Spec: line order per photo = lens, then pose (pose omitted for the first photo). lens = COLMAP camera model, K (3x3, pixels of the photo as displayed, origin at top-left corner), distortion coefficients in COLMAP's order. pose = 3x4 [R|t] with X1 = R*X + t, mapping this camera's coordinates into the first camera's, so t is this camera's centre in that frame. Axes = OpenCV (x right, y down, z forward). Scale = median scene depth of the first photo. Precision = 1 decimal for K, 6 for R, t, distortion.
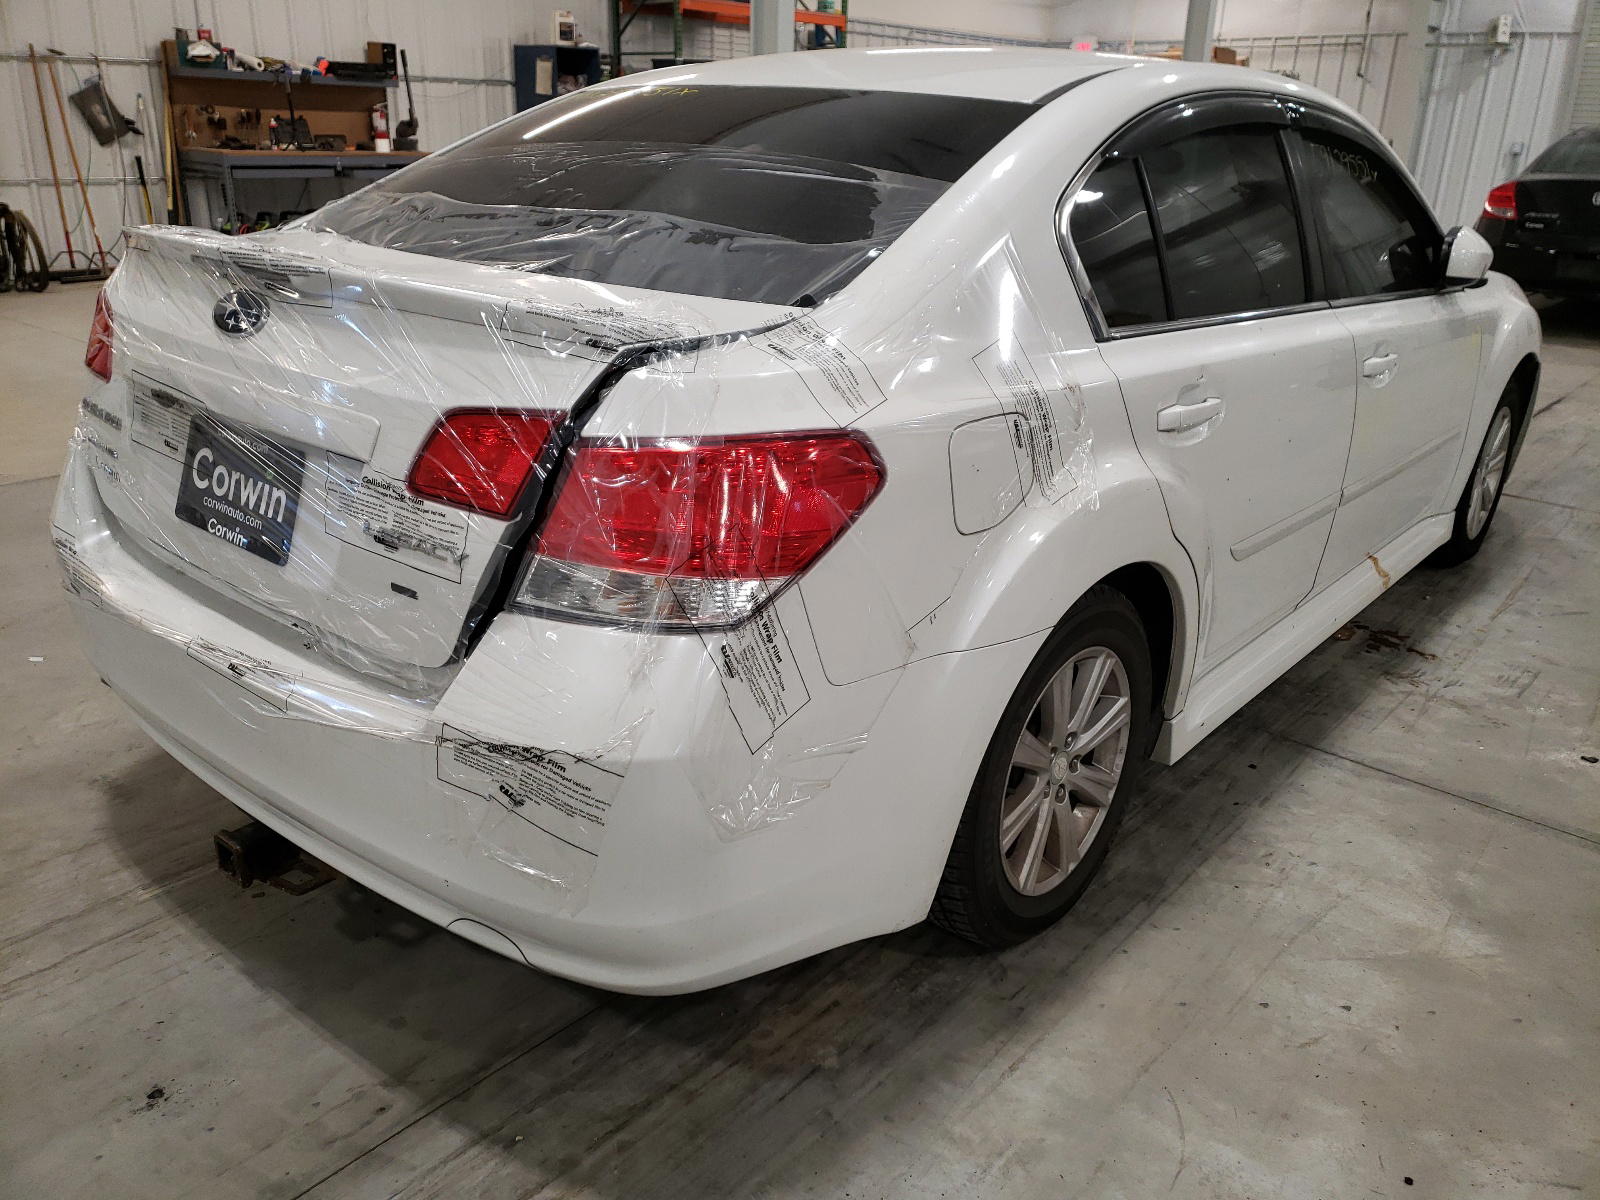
lens RADIAL K [[1213.6, 0, 800.0], [0, 1213.6, 600.0], [0, 0, 1]] dist [0.091969, -0.108628]
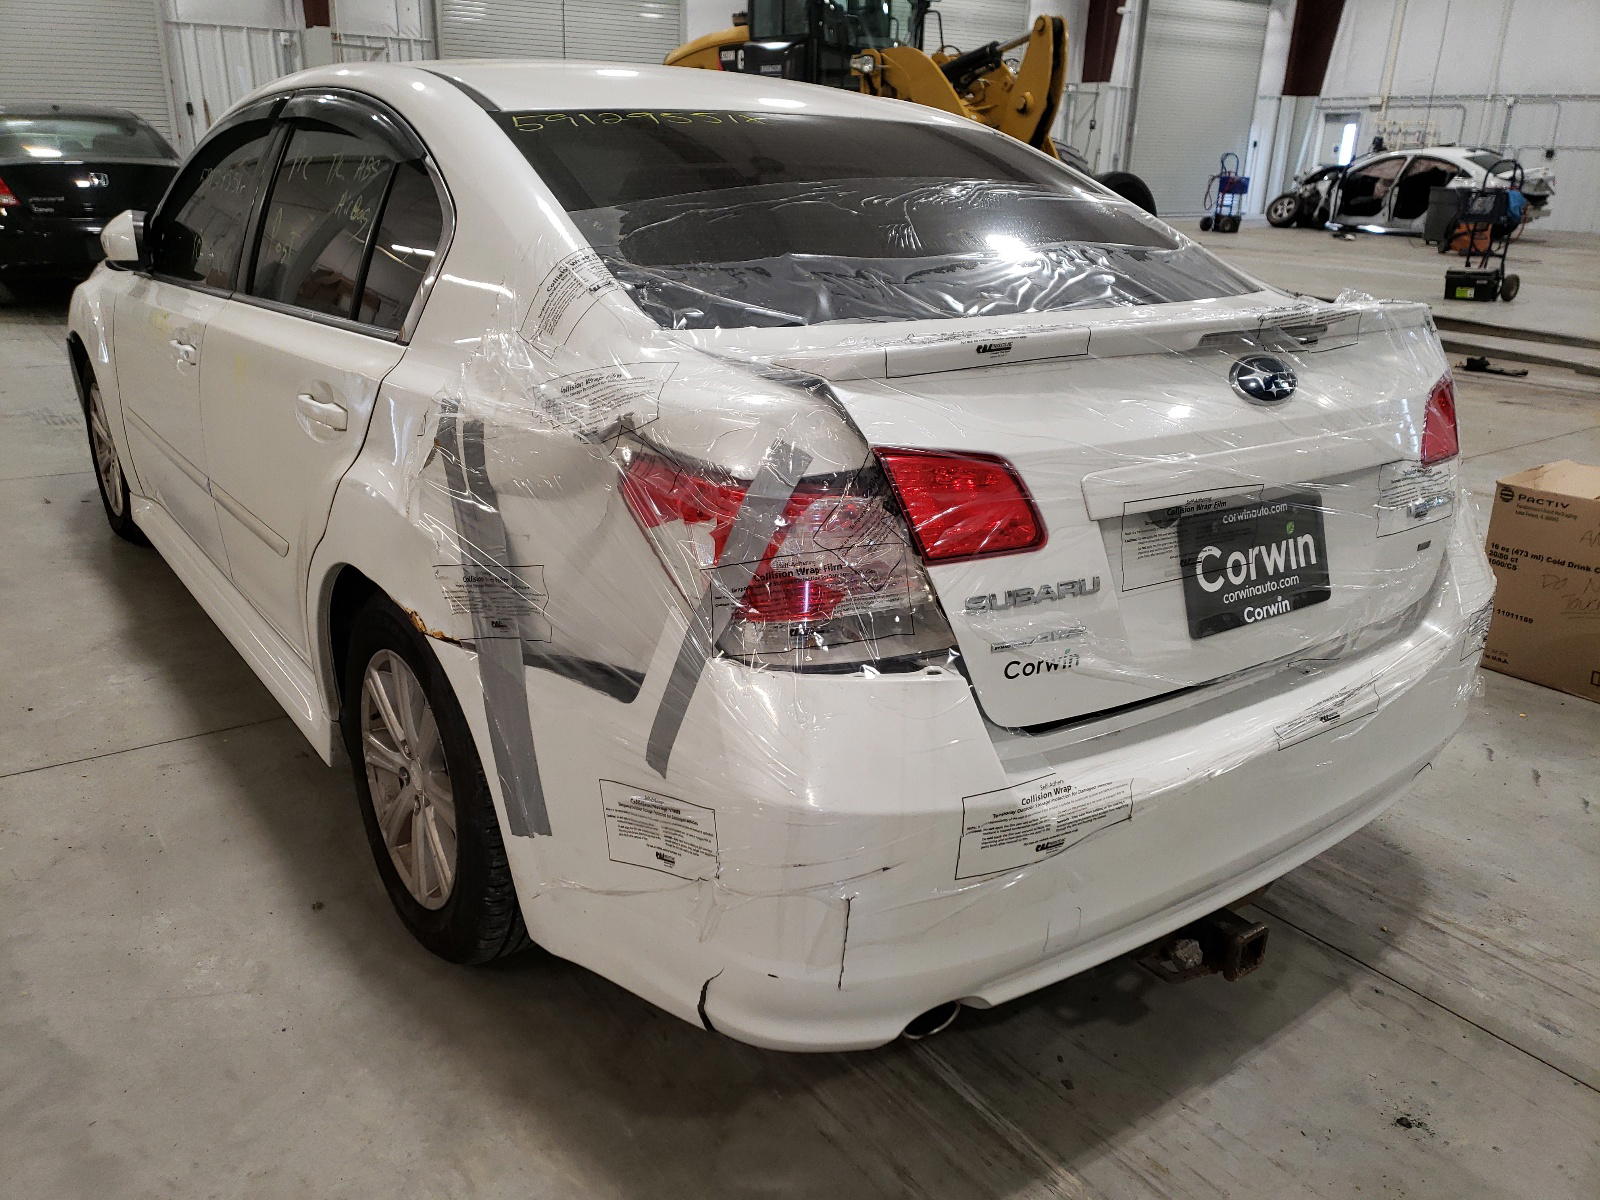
lens RADIAL K [[1176.8, 0, 846.4], [0, 1176.8, 599.0], [0, 0, 1]] dist [0.078389, -0.107401]
pose [[0.255660, -0.369050, 0.893555, -1.367474], [0.338170, 0.900020, 0.274964, -0.425754], [-0.905692, 0.231876, 0.354901, 0.965591]]
